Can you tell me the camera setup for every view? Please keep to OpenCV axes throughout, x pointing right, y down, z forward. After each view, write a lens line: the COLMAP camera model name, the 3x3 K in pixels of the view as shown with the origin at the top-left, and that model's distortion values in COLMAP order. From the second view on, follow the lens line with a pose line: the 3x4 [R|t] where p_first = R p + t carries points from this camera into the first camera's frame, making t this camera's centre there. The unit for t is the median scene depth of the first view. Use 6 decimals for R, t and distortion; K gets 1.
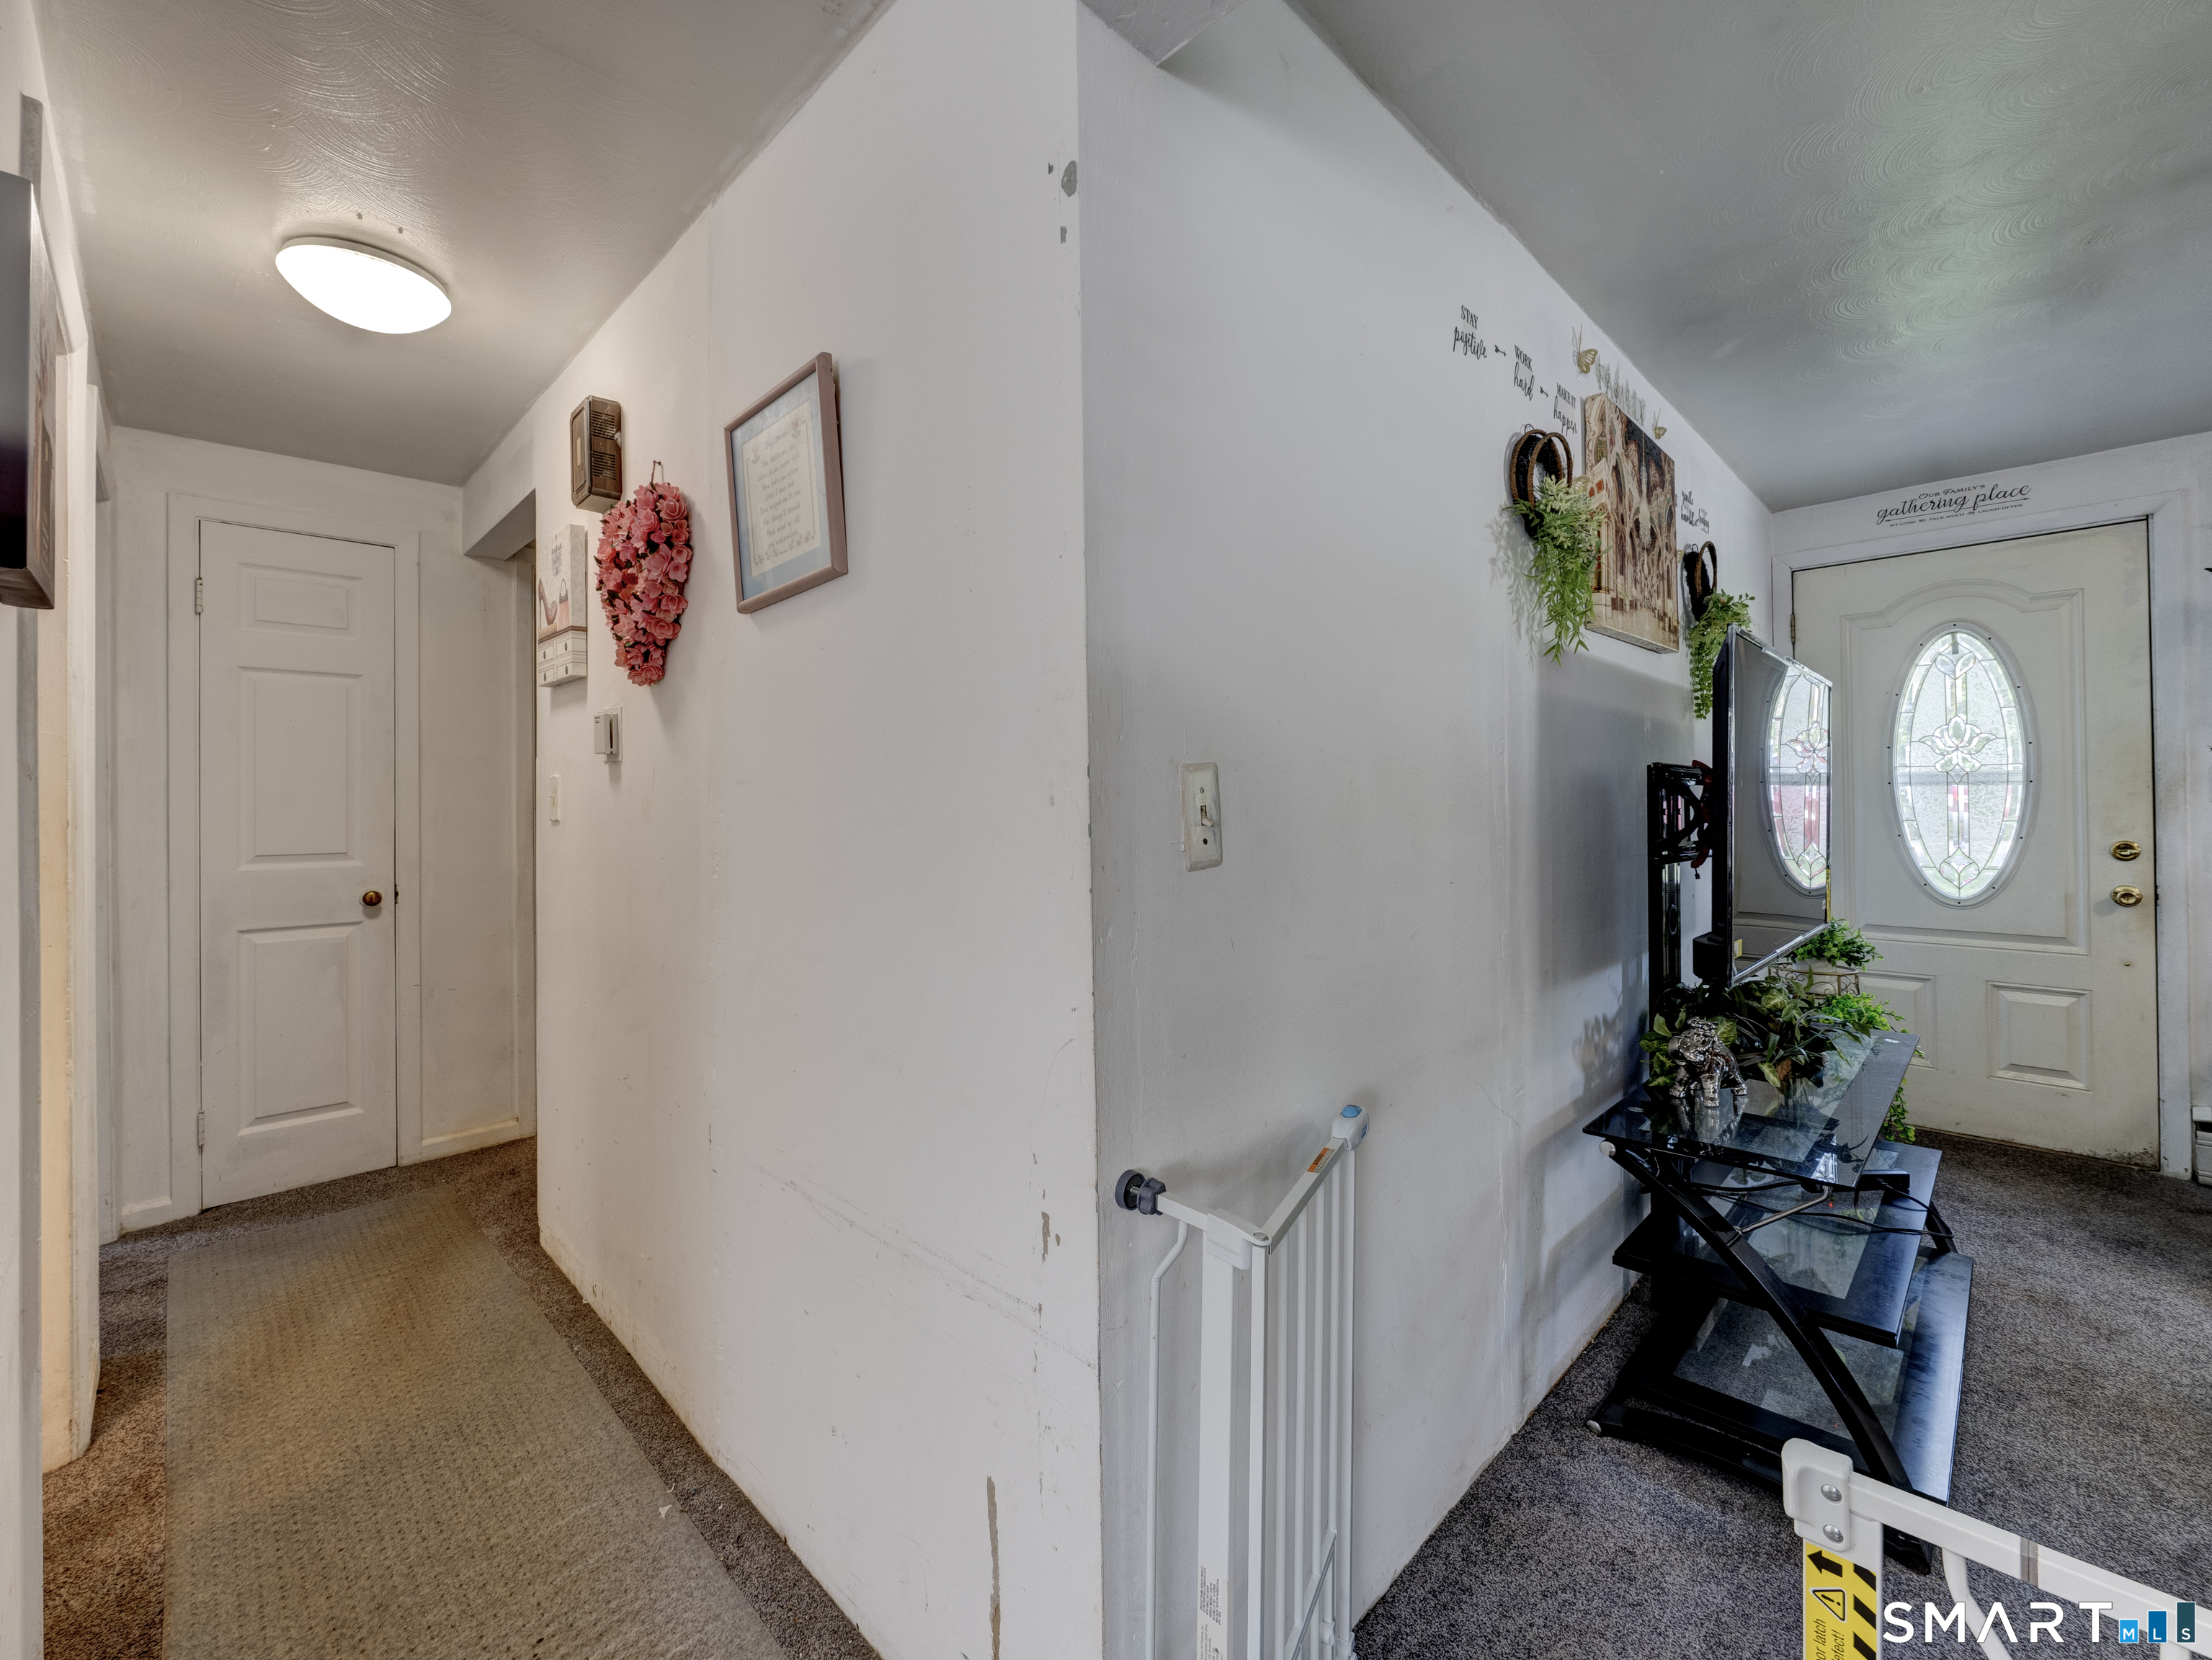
lens RADIAL K [[907.2, 0, 1138.6], [0, 907.2, 792.3], [0, 0, 1]] dist [-0.010532, 0.002343]
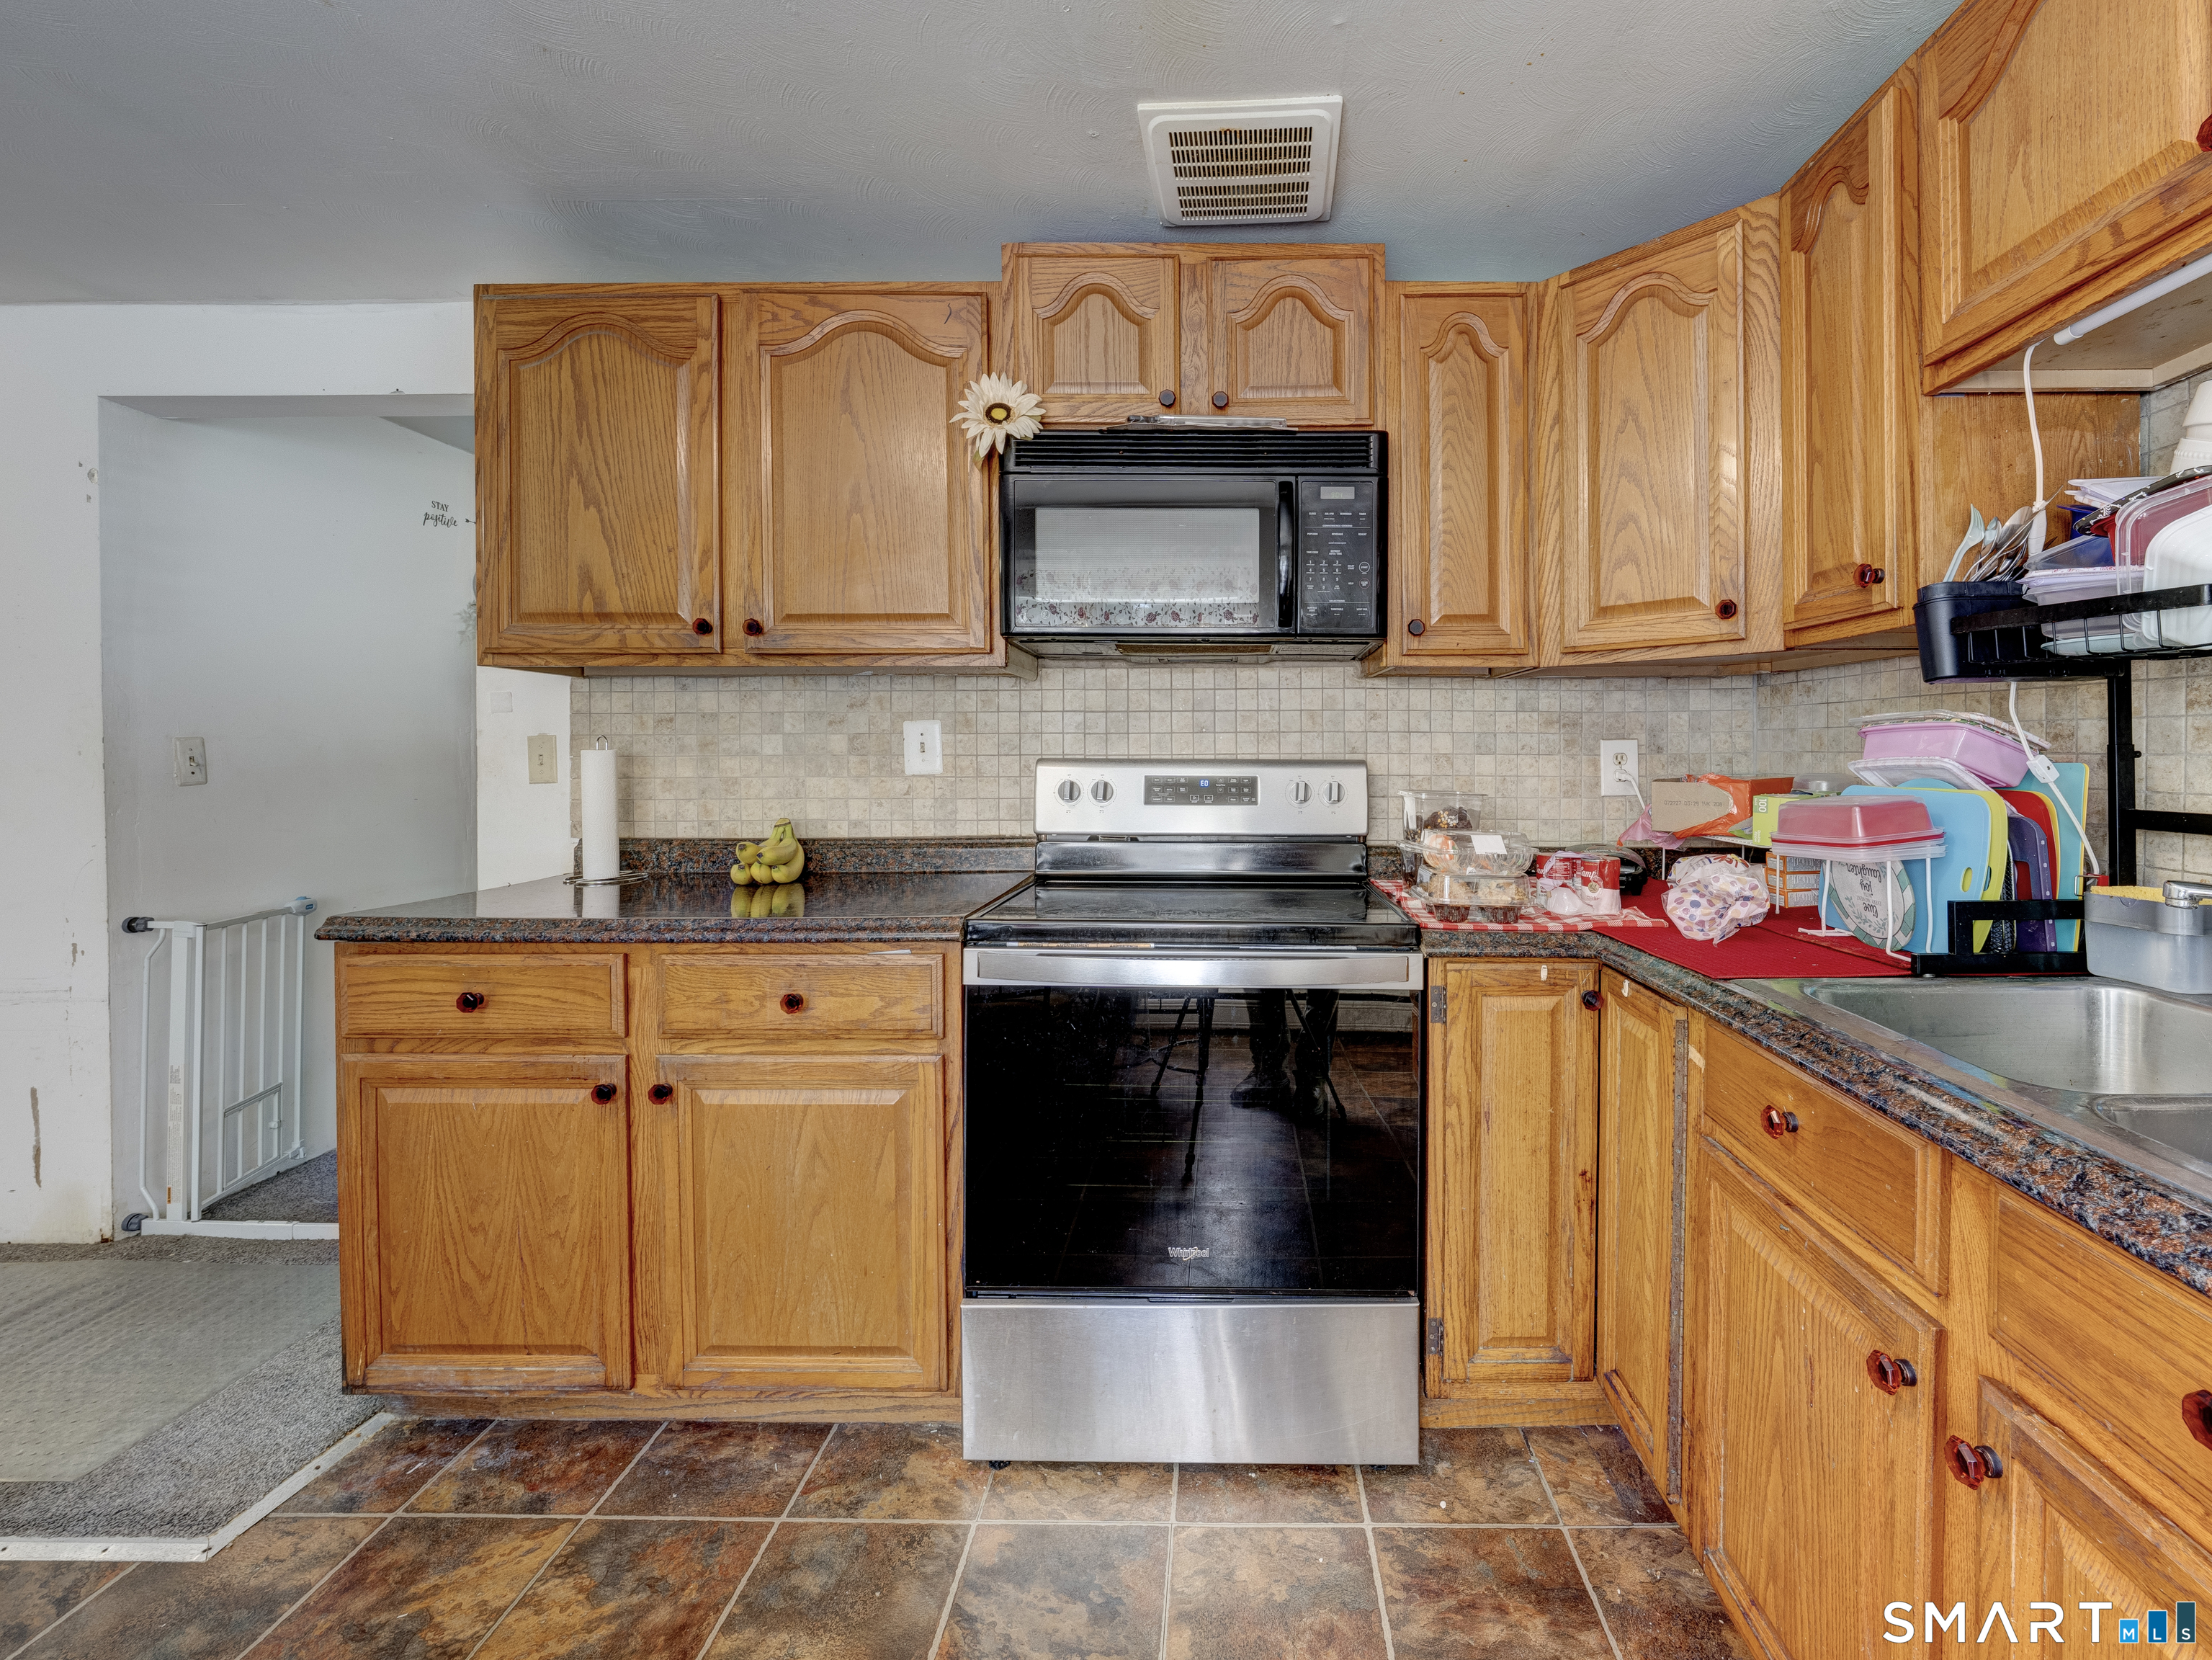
lens RADIAL K [[907.4, 0, 1218.5], [0, 907.4, 765.4], [0, 0, 1]] dist [-0.010532, 0.002343]
pose [[0.733677, 0.004108, 0.679486, 0.391565], [-0.008761, 0.999956, 0.003413, 0.006679], [-0.679442, -0.008457, 0.733681, -2.140632]]
